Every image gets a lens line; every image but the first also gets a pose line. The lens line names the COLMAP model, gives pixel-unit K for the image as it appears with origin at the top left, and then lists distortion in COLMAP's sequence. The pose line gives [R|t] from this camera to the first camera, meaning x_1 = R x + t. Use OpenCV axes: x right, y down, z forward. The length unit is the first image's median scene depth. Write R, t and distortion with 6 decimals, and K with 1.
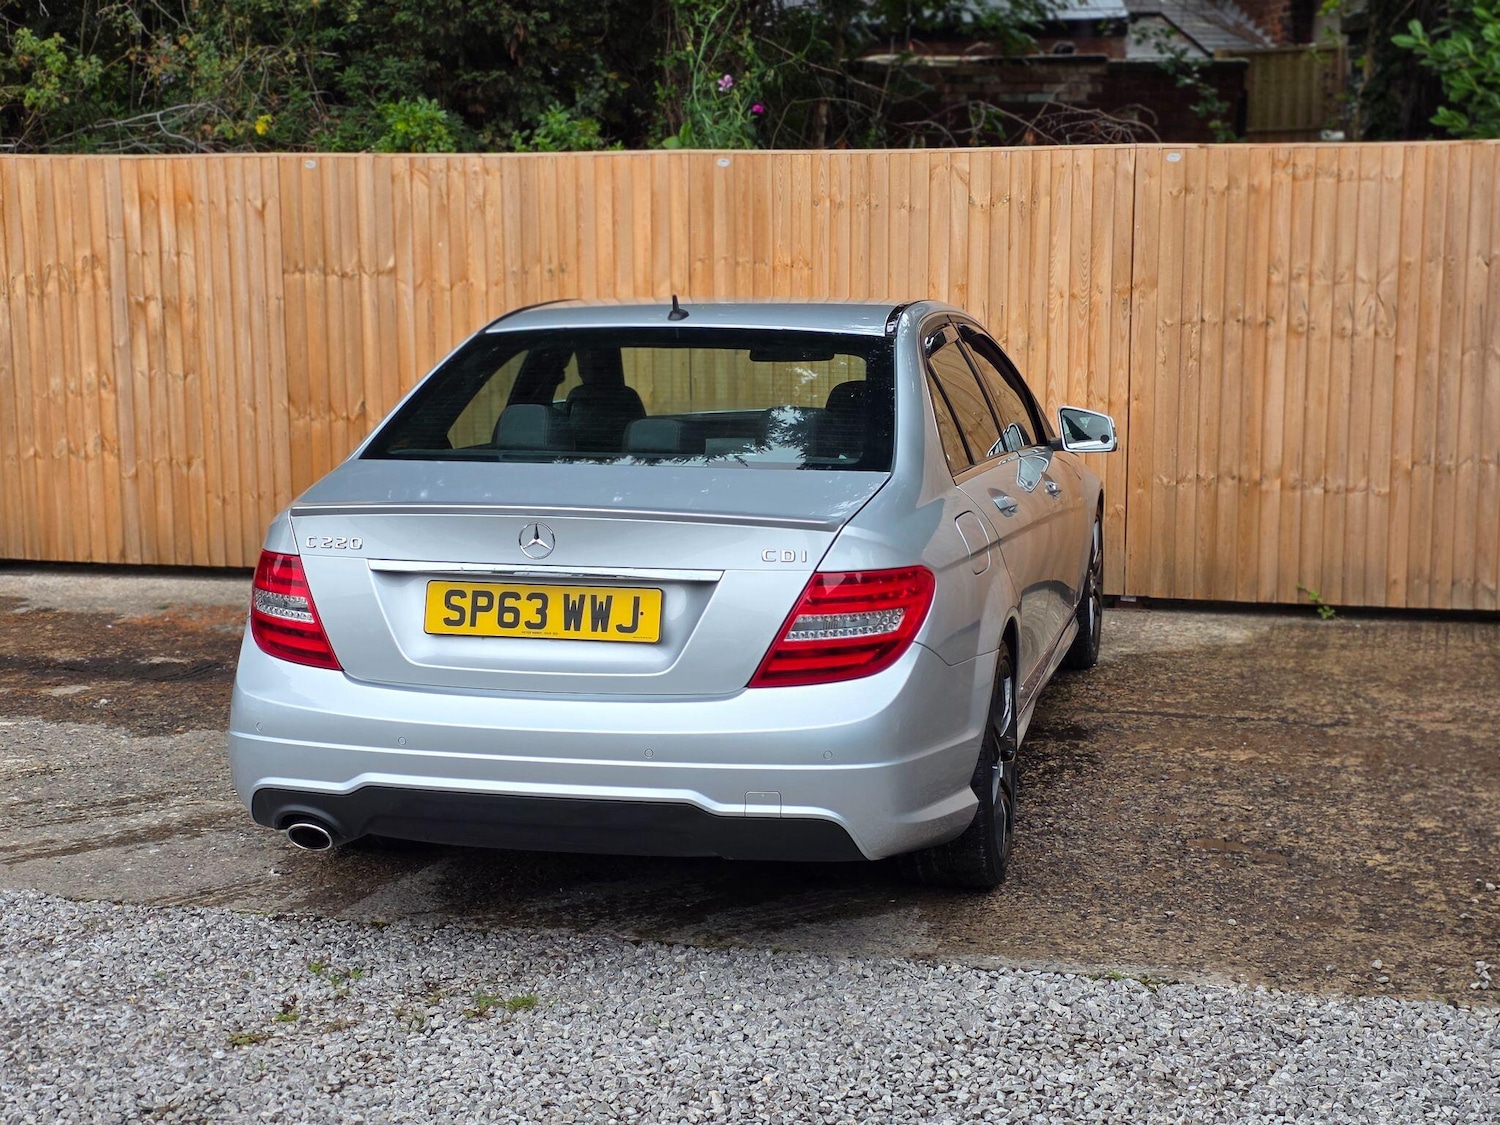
lens RADIAL K [[2287.8, 0, 743.3], [0, 2287.8, 548.4], [0, 0, 1]] dist [0.094046, 0.000000]
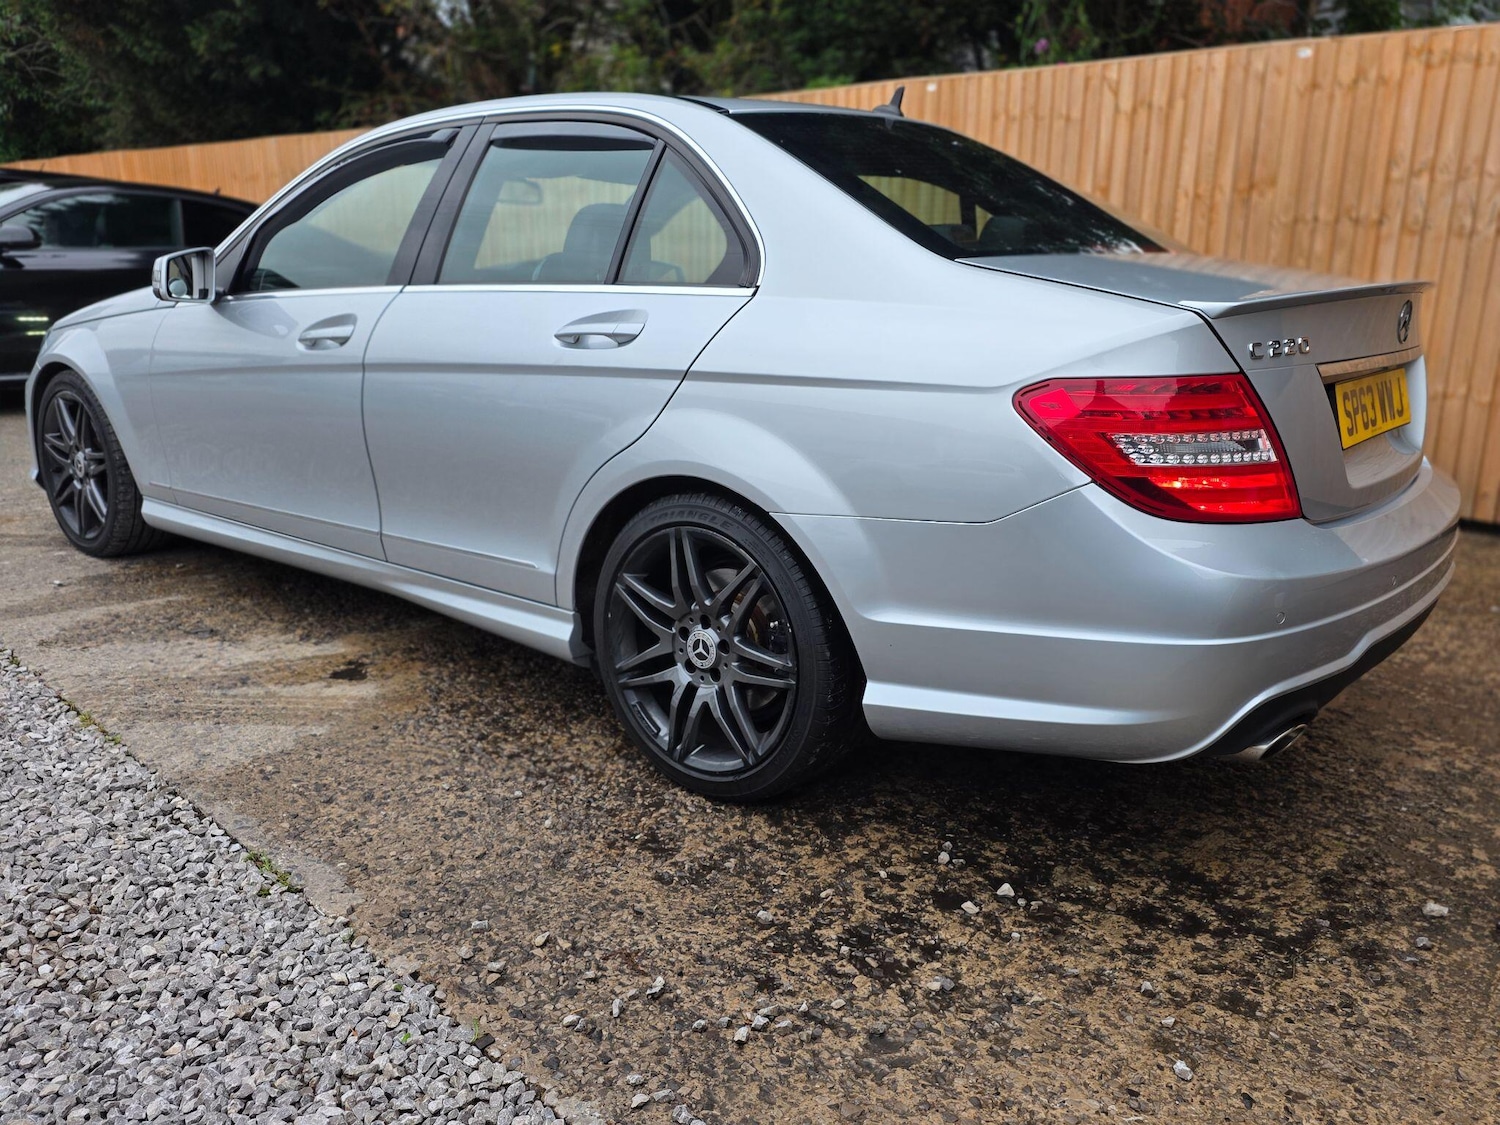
lens RADIAL K [[1193.6, 0, 756.5], [0, 1193.6, 569.2], [0, 0, 1]] dist [0.056299, -0.059595]
pose [[0.855406, 0.153120, -0.494808, 0.279186], [-0.096079, 0.985633, 0.138910, 0.004170], [0.508969, -0.071284, 0.857828, 0.402576]]
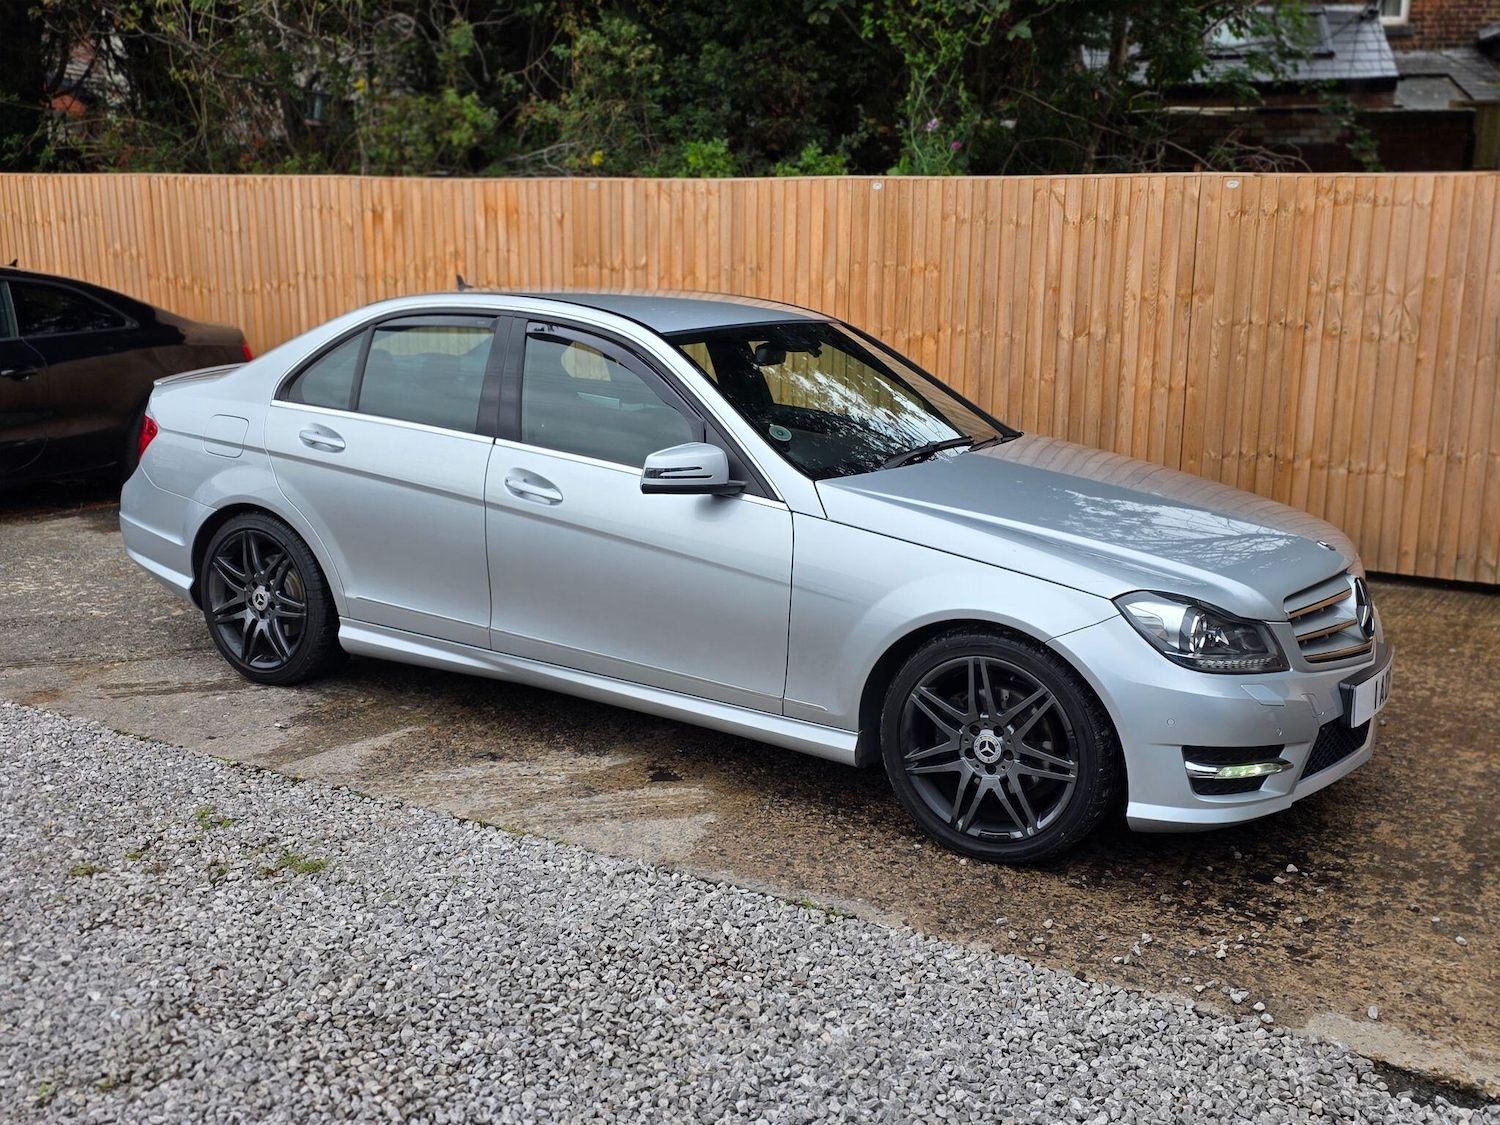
lens RADIAL K [[1559.2, 0, 750.8], [0, 1559.2, 534.3], [0, 0, 1]] dist [0.054629, 0.000000]
pose [[0.958912, 0.070535, -0.274794, 0.184367], [-0.057311, 0.996792, 0.055868, -0.020524], [0.277853, -0.037824, 0.959879, 0.143719]]
